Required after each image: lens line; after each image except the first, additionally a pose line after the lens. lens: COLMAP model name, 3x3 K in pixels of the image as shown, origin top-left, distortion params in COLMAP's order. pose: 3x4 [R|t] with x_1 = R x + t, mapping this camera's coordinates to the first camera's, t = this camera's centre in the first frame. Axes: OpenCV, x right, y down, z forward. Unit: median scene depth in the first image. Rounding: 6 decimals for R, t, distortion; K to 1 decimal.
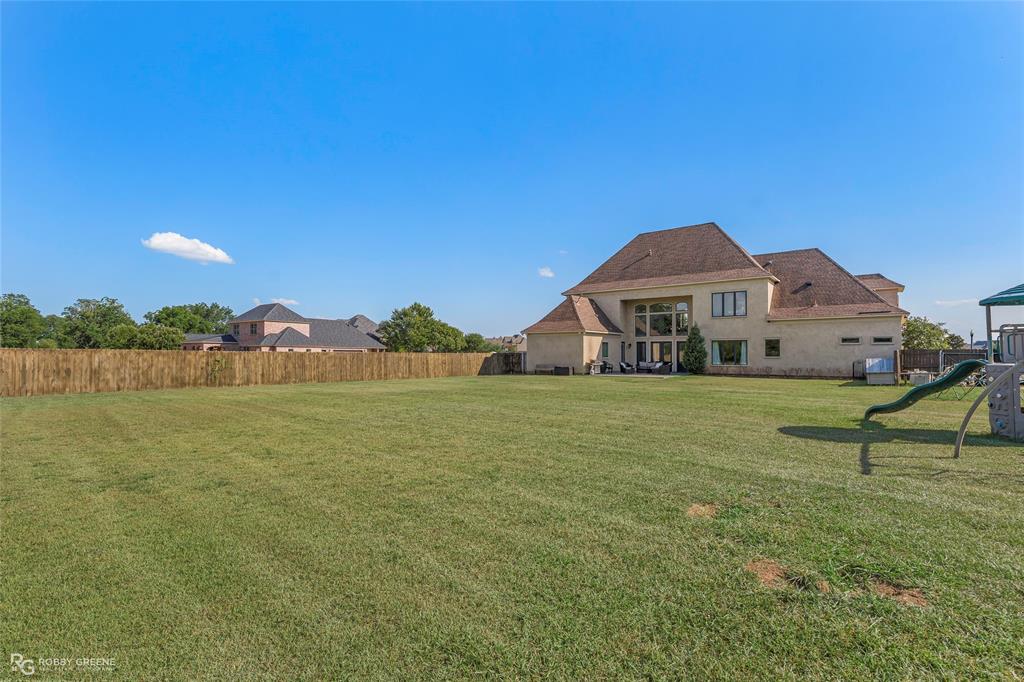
lens RADIAL K [[476.9, 0, 508.7], [0, 476.9, 344.0], [0, 0, 1]] dist [-0.000150, 0.000103]
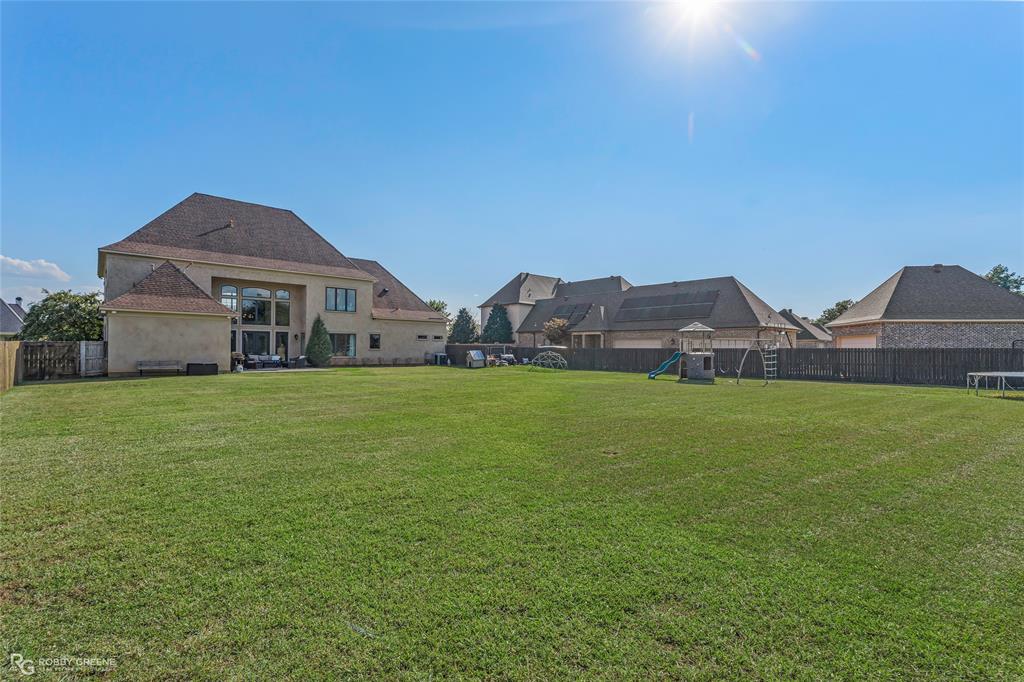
lens RADIAL K [[476.9, 0, 509.9], [0, 476.9, 342.1], [0, 0, 1]] dist [-0.000150, 0.000103]
pose [[0.172893, 0.011066, 0.984878, -0.530483], [-0.033750, 0.999416, -0.005305, 0.004688], [-0.984362, -0.032322, 0.173165, 0.443837]]
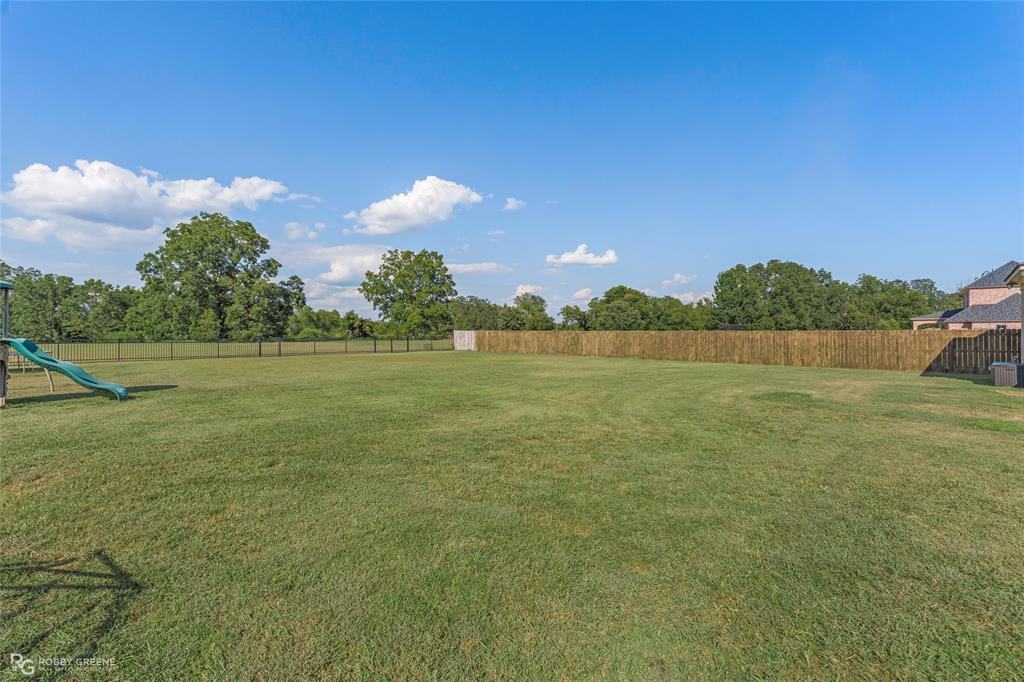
lens RADIAL K [[476.9, 0, 510.8], [0, 476.9, 339.4], [0, 0, 1]] dist [-0.000150, 0.000103]
pose [[-0.104025, 0.009085, -0.994533, 0.573363], [0.022913, 0.999715, 0.006736, 0.018783], [0.994311, -0.022087, -0.104203, 0.674145]]
